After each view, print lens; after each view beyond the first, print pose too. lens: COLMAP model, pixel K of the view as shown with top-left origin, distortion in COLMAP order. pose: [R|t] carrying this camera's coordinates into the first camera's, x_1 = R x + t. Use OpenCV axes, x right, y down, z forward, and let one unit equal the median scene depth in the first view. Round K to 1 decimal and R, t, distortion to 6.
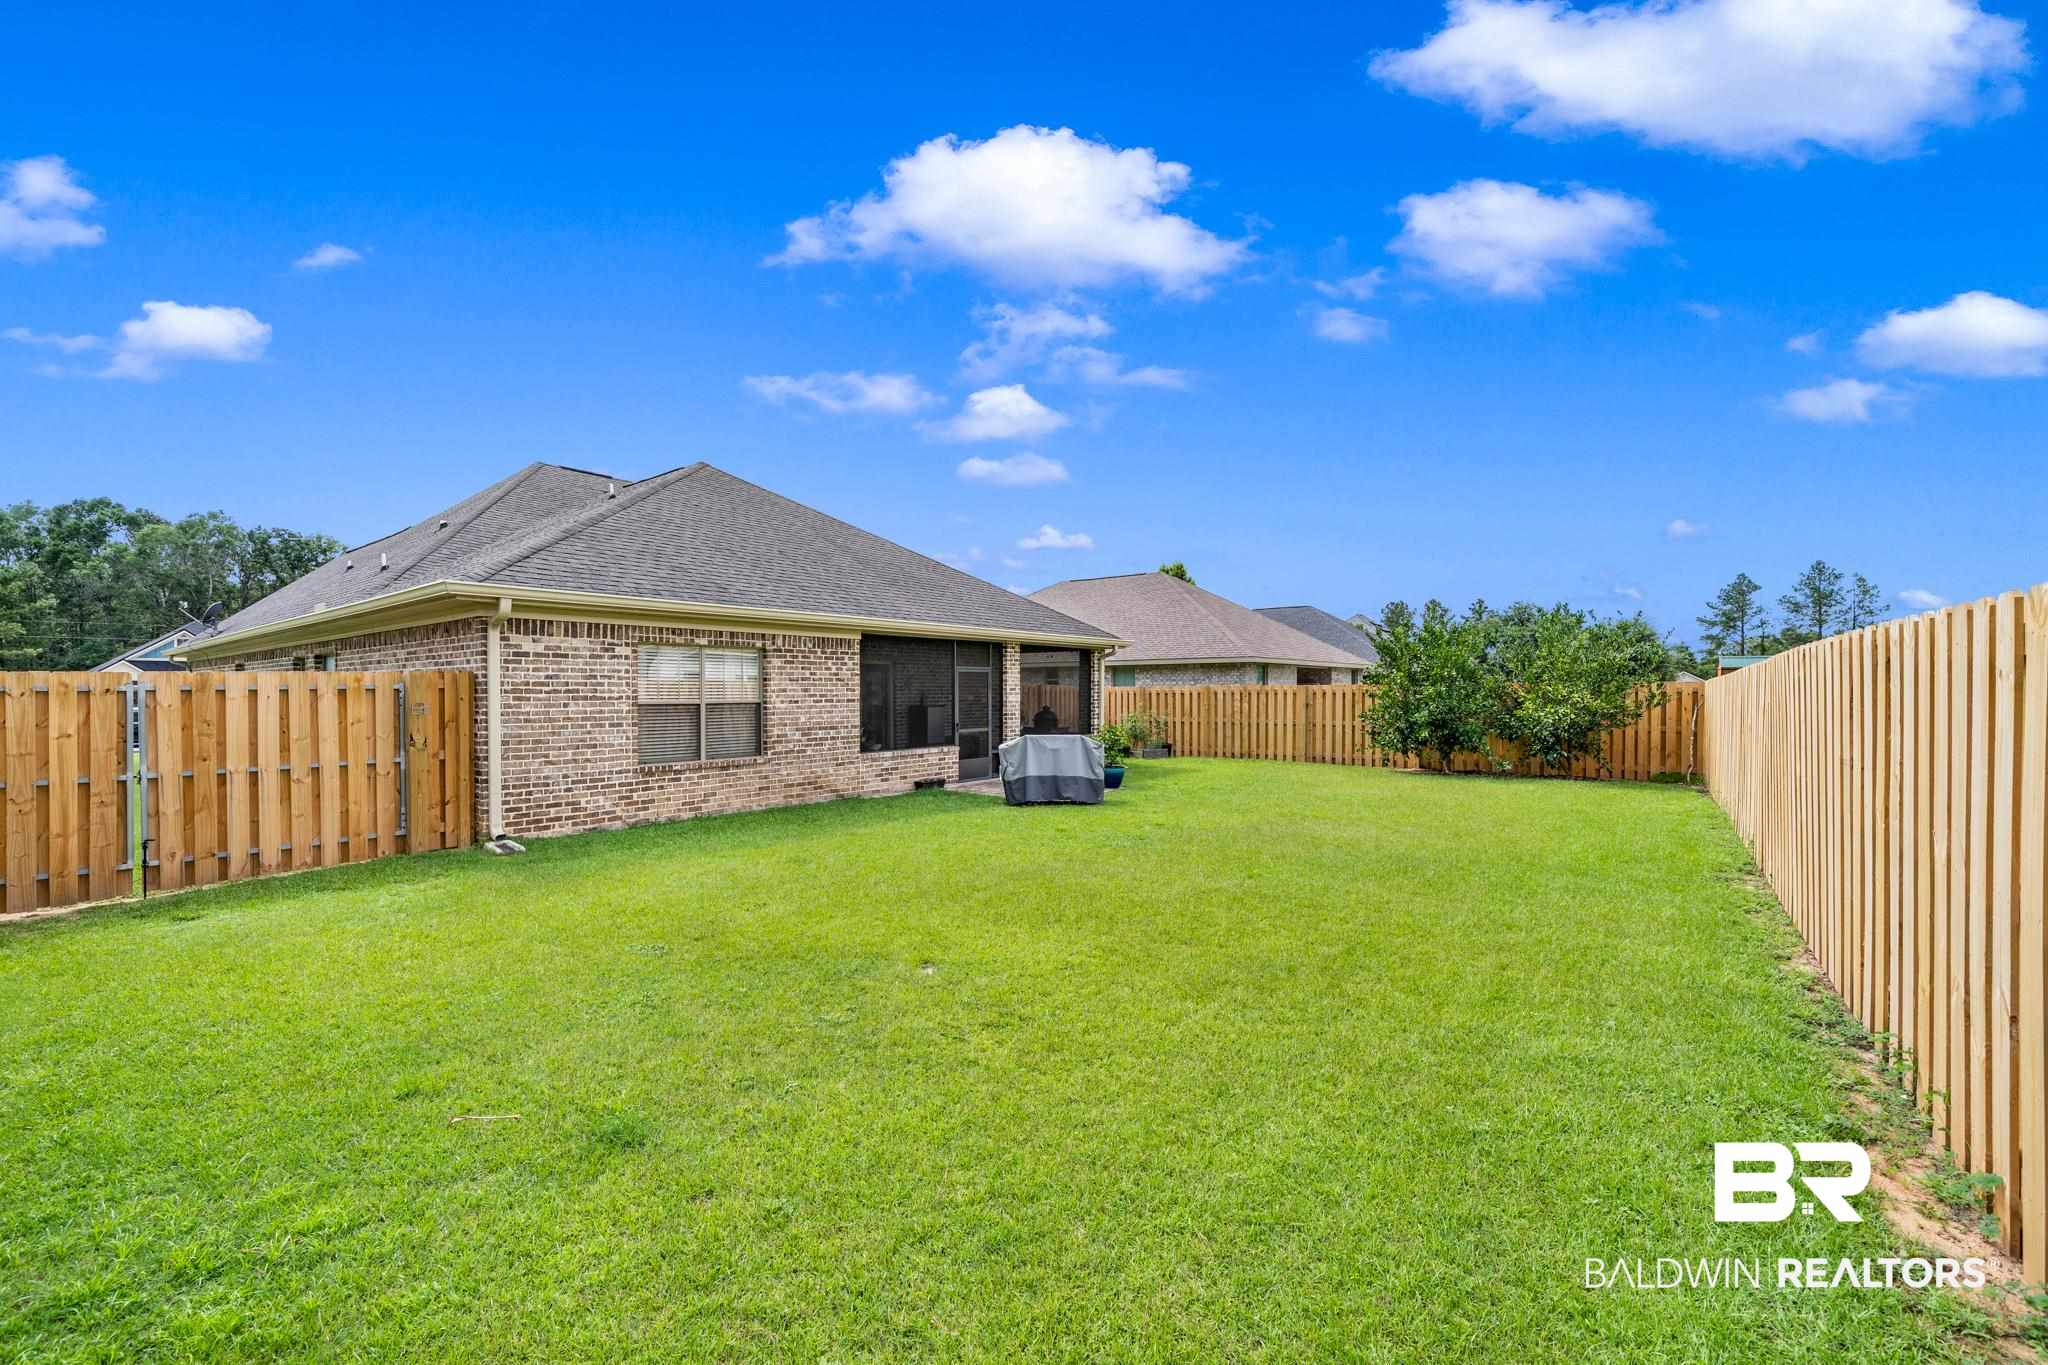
lens RADIAL K [[811.4, 0, 1023.9], [0, 811.4, 695.3], [0, 0, 1]] dist [-0.001180, -0.000149]
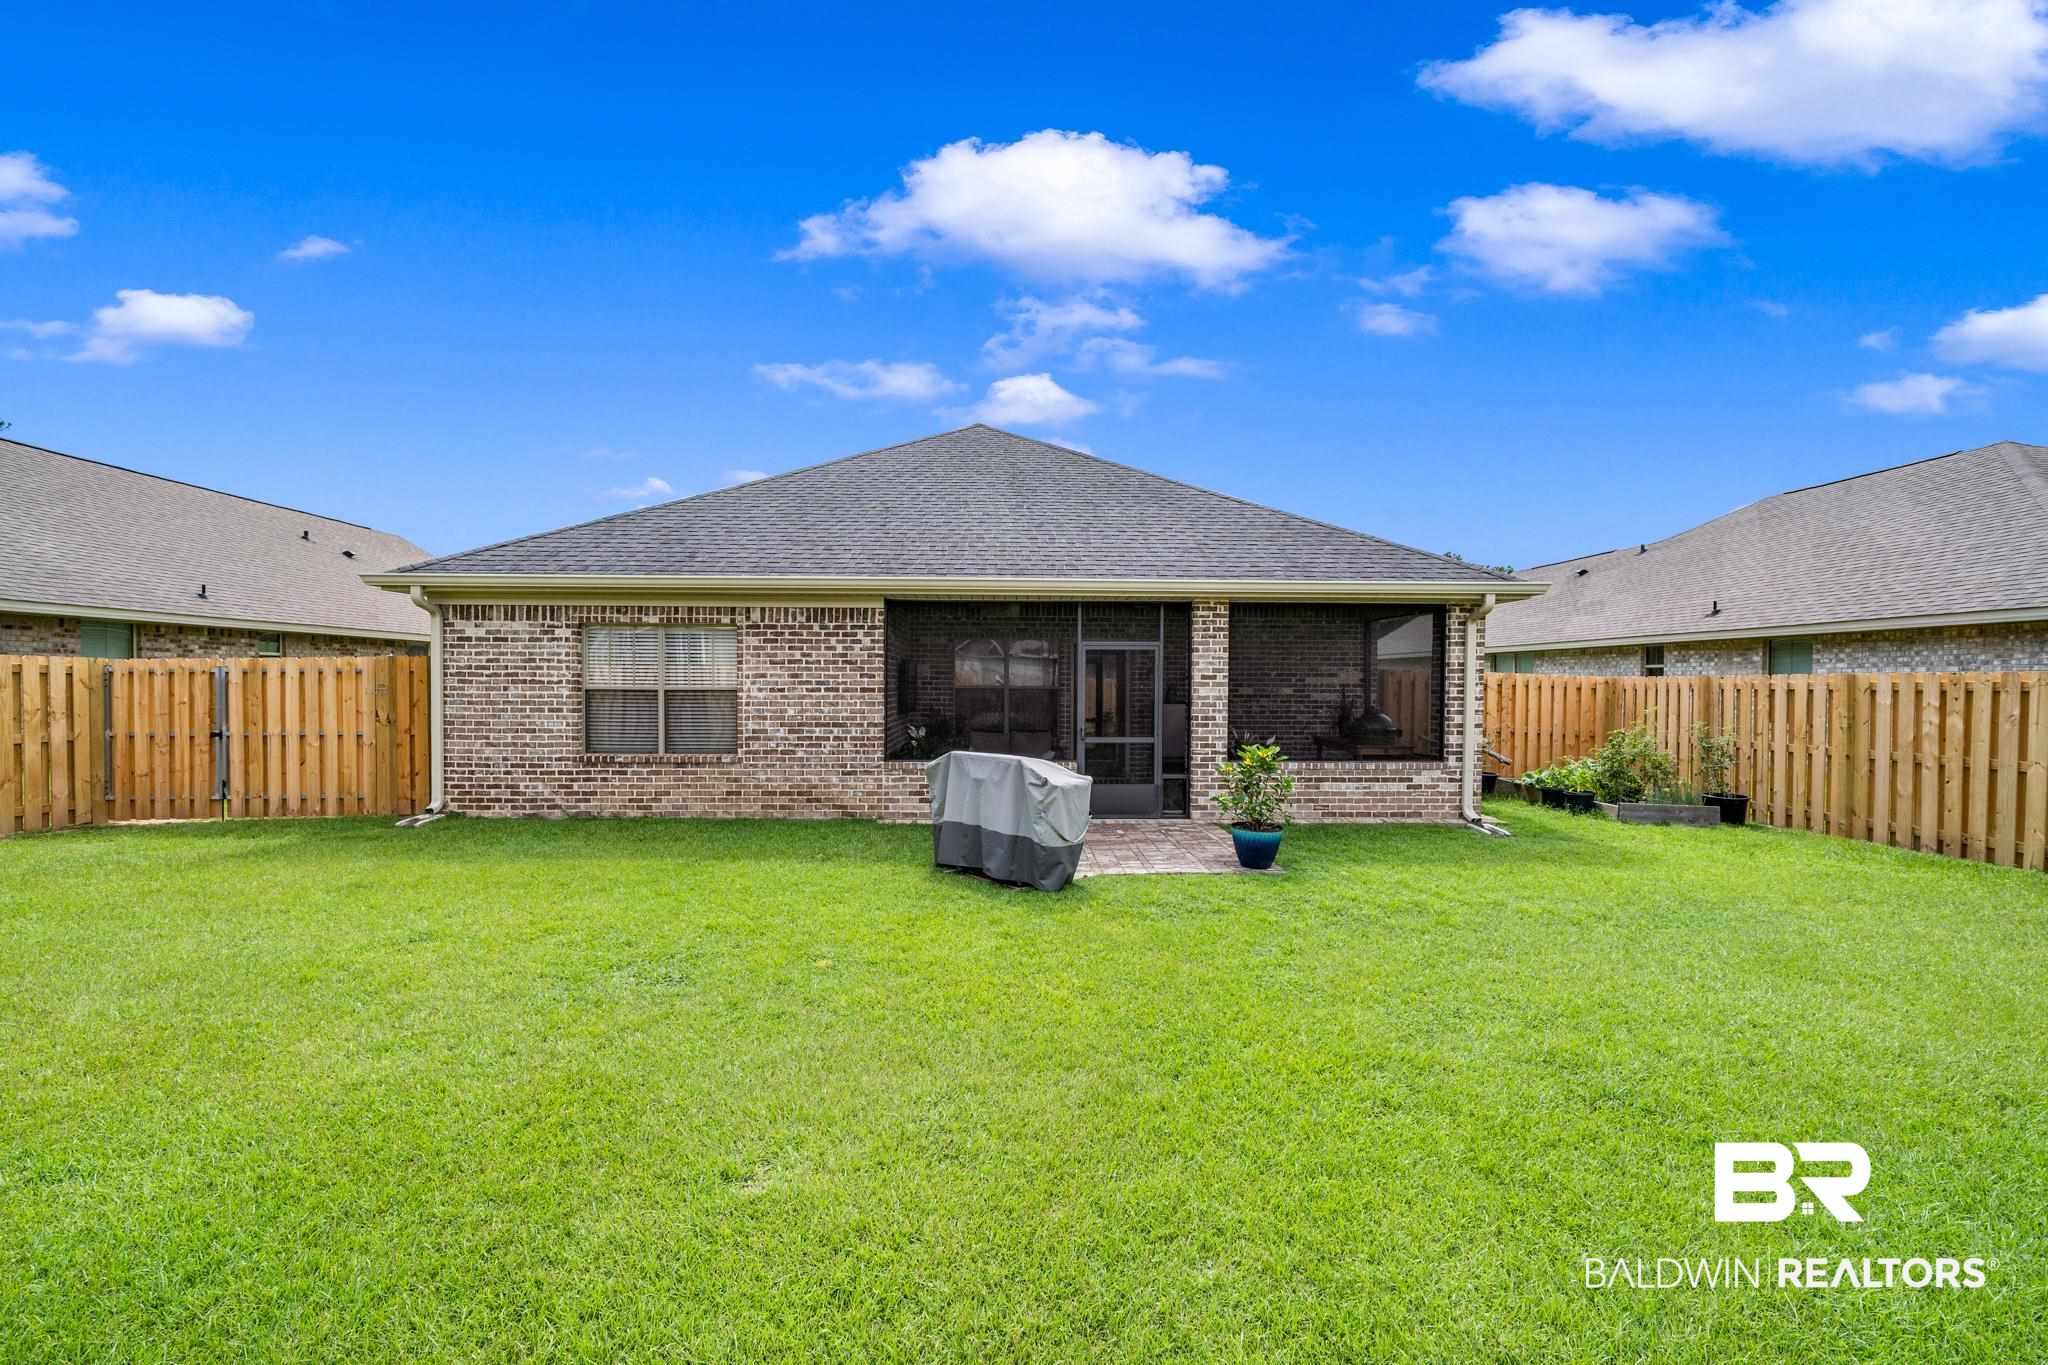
lens RADIAL K [[811.4, 0, 1023.9], [0, 811.4, 695.3], [0, 0, 1]] dist [-0.001180, -0.000149]
pose [[0.636602, 0.017799, -0.770987, 0.542679], [-0.012021, 0.999841, 0.013156, -0.000266], [0.771099, 0.000893, 0.636715, 0.746754]]
